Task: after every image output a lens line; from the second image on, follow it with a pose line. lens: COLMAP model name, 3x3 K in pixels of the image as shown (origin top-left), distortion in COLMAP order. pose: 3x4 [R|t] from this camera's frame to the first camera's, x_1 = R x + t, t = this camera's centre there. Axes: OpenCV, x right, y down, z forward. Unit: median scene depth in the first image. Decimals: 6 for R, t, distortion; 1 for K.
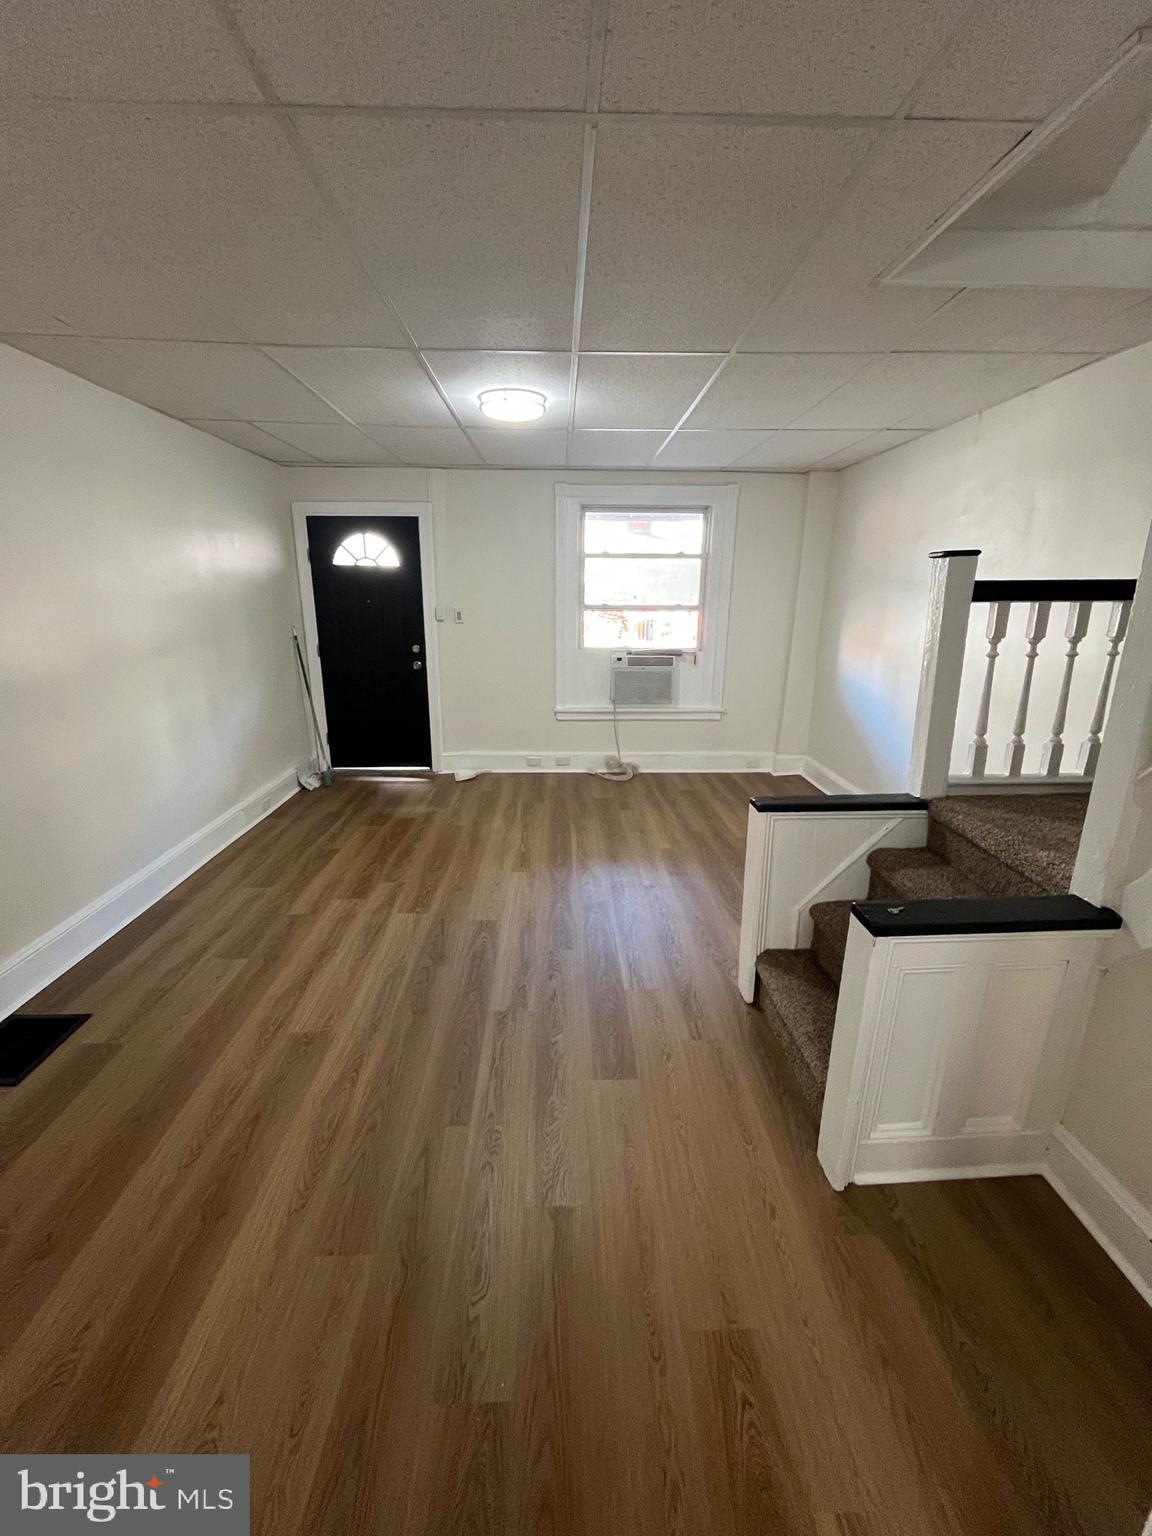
lens RADIAL K [[623.9, 0, 575.7], [0, 623.9, 764.0], [0, 0, 1]] dist [-0.003355, -0.000168]
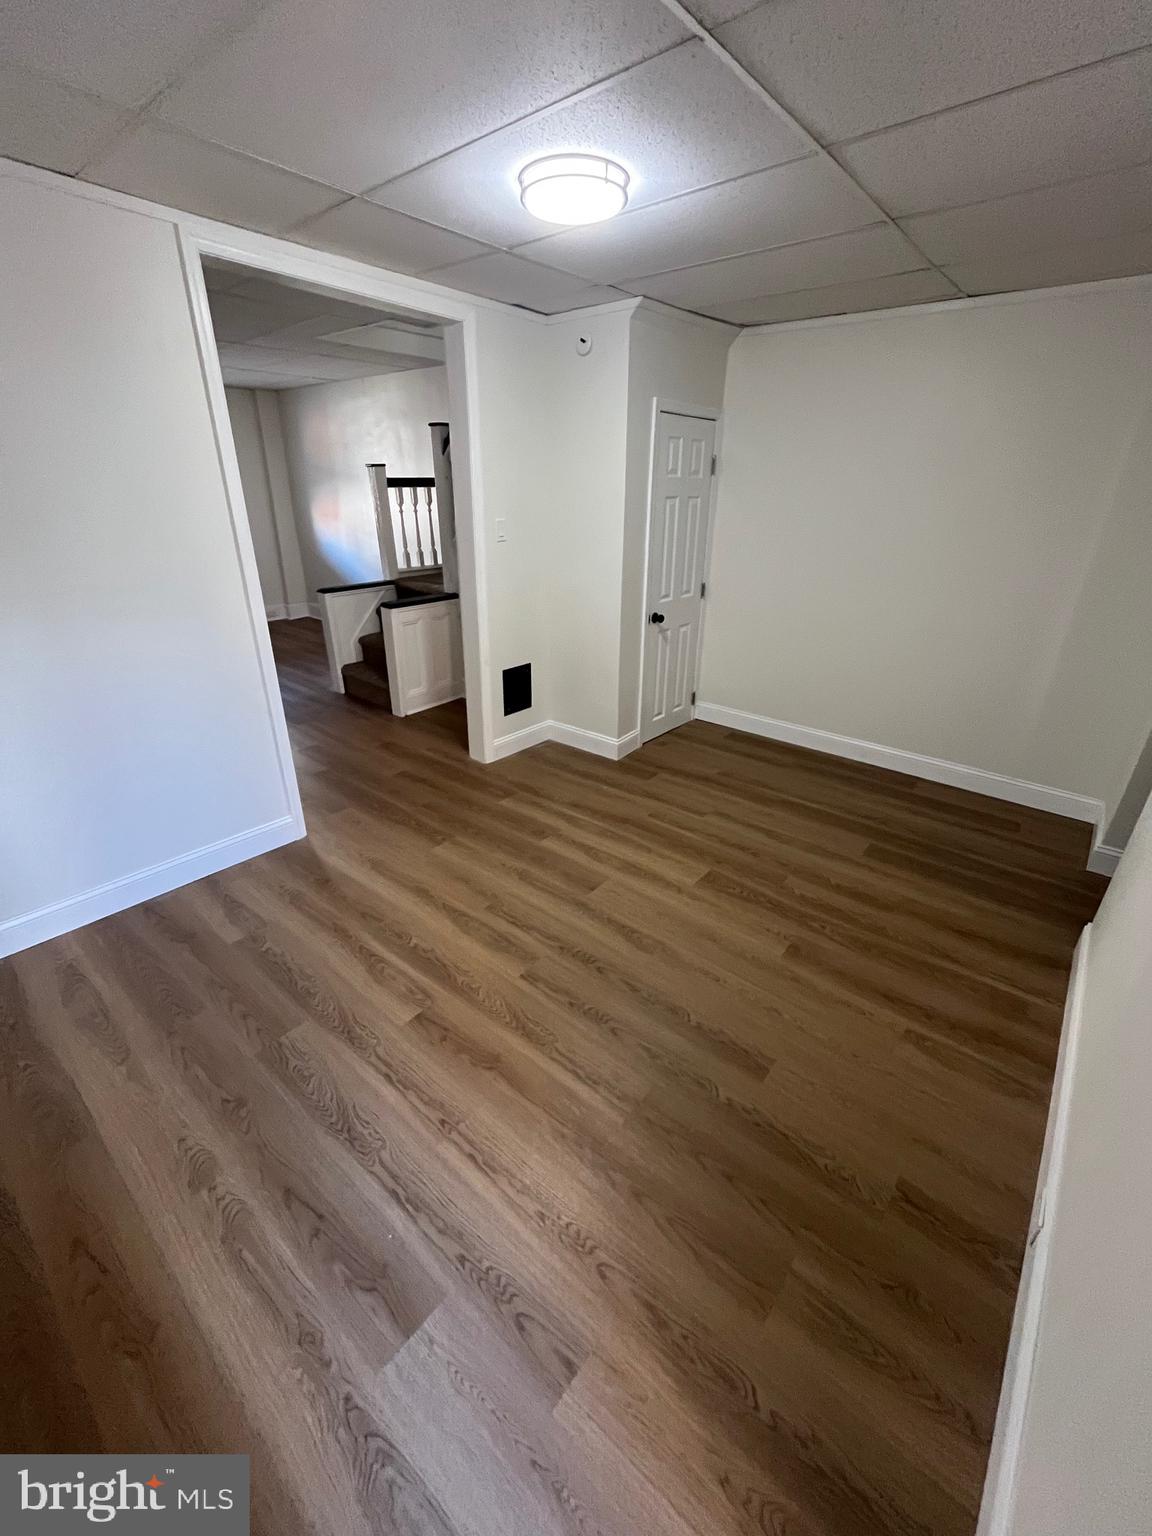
lens RADIAL K [[623.9, 0, 575.7], [0, 623.9, 764.0], [0, 0, 1]] dist [-0.003355, -0.000168]
pose [[0.666996, -0.304576, 0.679963, -0.766377], [0.191185, 0.952036, 0.238907, 0.291542], [-0.720115, -0.029351, 0.693234, -1.111613]]
